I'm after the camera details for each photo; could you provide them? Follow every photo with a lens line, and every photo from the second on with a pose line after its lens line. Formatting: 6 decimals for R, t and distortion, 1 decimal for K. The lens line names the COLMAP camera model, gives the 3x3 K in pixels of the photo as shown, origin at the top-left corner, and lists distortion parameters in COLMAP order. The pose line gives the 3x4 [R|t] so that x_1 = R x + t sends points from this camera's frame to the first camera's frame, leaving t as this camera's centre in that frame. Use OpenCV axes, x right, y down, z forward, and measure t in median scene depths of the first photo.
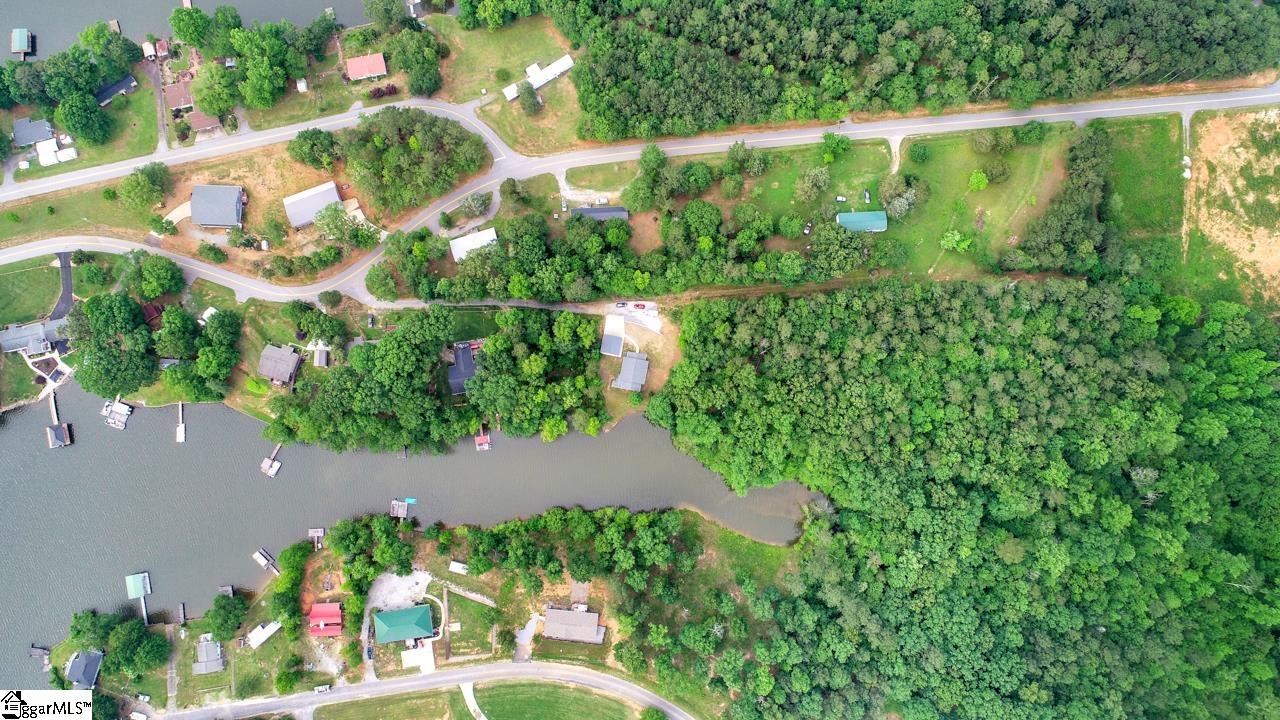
lens RADIAL K [[913.1, 0, 640.0], [0, 913.1, 360.0], [0, 0, 1]] dist [-0.000146, 0.002484]
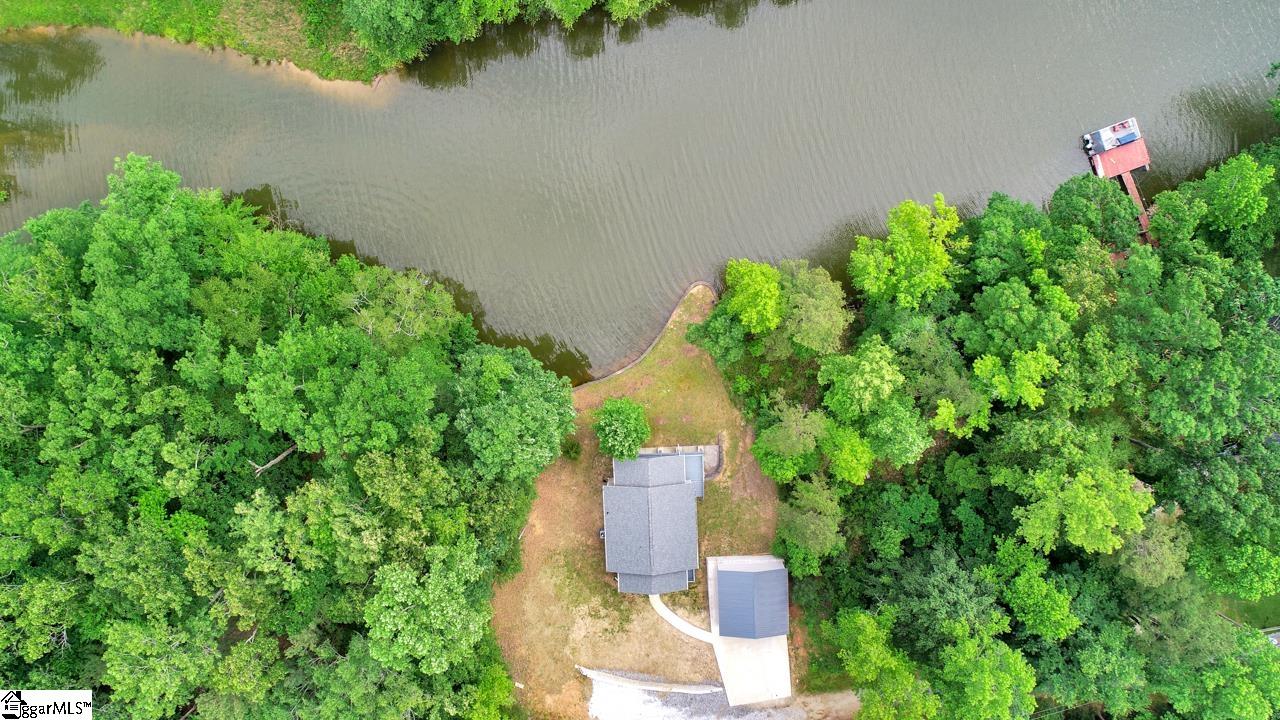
lens RADIAL K [[913.1, 0, 640.0], [0, 913.1, 360.0], [0, 0, 1]] dist [-0.000146, 0.002484]
pose [[-0.975322, 0.219863, 0.020196, -0.020563], [-0.219979, -0.975497, -0.003725, 0.065071], [0.018883, -0.008076, 0.999789, 0.762930]]
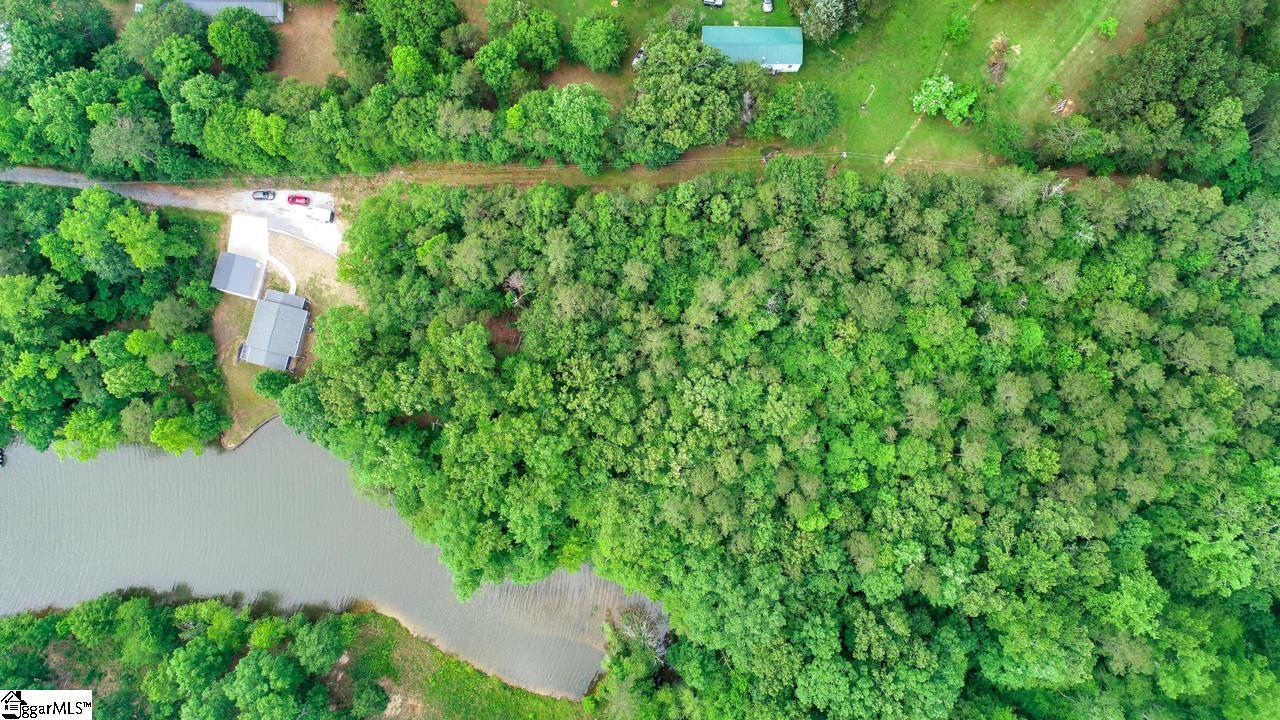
lens RADIAL K [[913.1, 0, 640.0], [0, 913.1, 360.0], [0, 0, 1]] dist [-0.000146, 0.002484]
pose [[0.997968, 0.059672, -0.022342, 0.211843], [-0.059710, 0.998215, -0.001031, 0.018483], [0.022240, 0.002363, 0.999750, 0.534115]]
